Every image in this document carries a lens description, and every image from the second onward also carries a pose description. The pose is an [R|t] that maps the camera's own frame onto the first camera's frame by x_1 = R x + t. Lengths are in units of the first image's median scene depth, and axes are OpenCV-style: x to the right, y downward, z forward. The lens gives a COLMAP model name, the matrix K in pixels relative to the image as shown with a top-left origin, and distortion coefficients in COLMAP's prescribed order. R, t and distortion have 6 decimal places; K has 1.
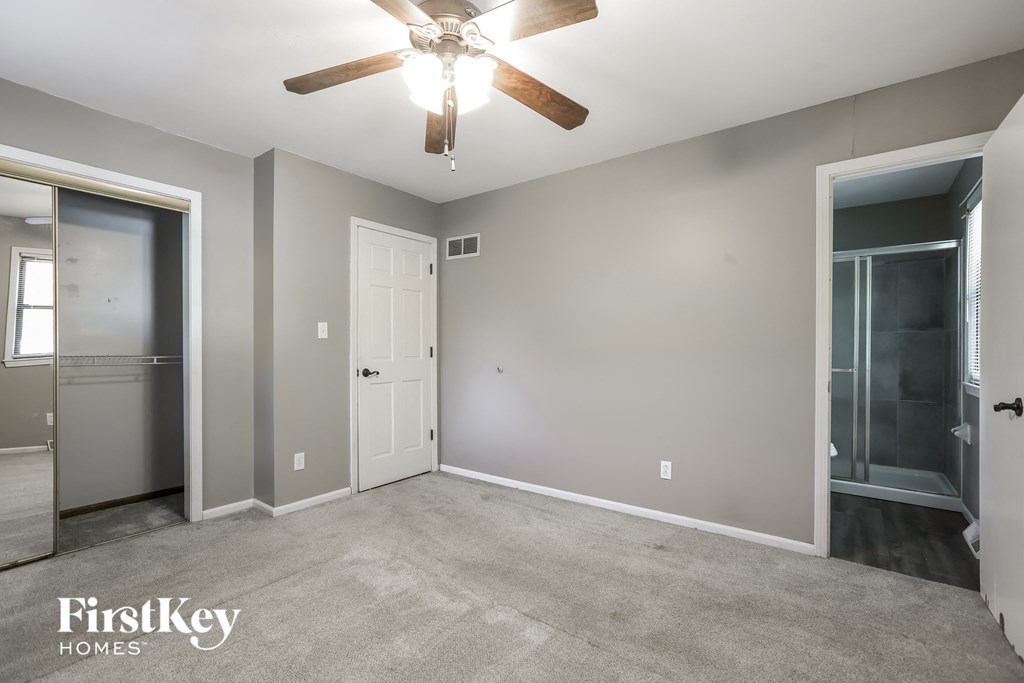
lens RADIAL K [[466.1, 0, 514.5], [0, 466.1, 346.8], [0, 0, 1]] dist [-0.039539, 0.025103]
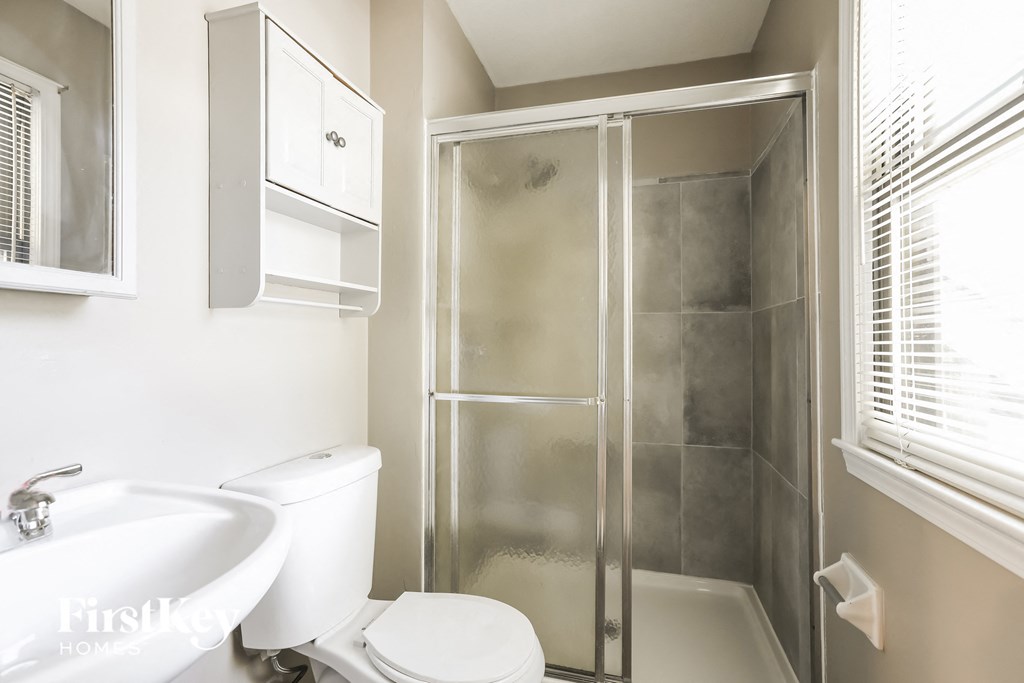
lens RADIAL K [[466.1, 0, 514.5], [0, 466.1, 346.8], [0, 0, 1]] dist [-0.039539, 0.025103]
pose [[0.931714, -0.012776, 0.362969, 0.476918], [0.010793, 0.999914, 0.007491, -0.000719], [-0.363033, -0.003062, 0.931771, 0.589319]]
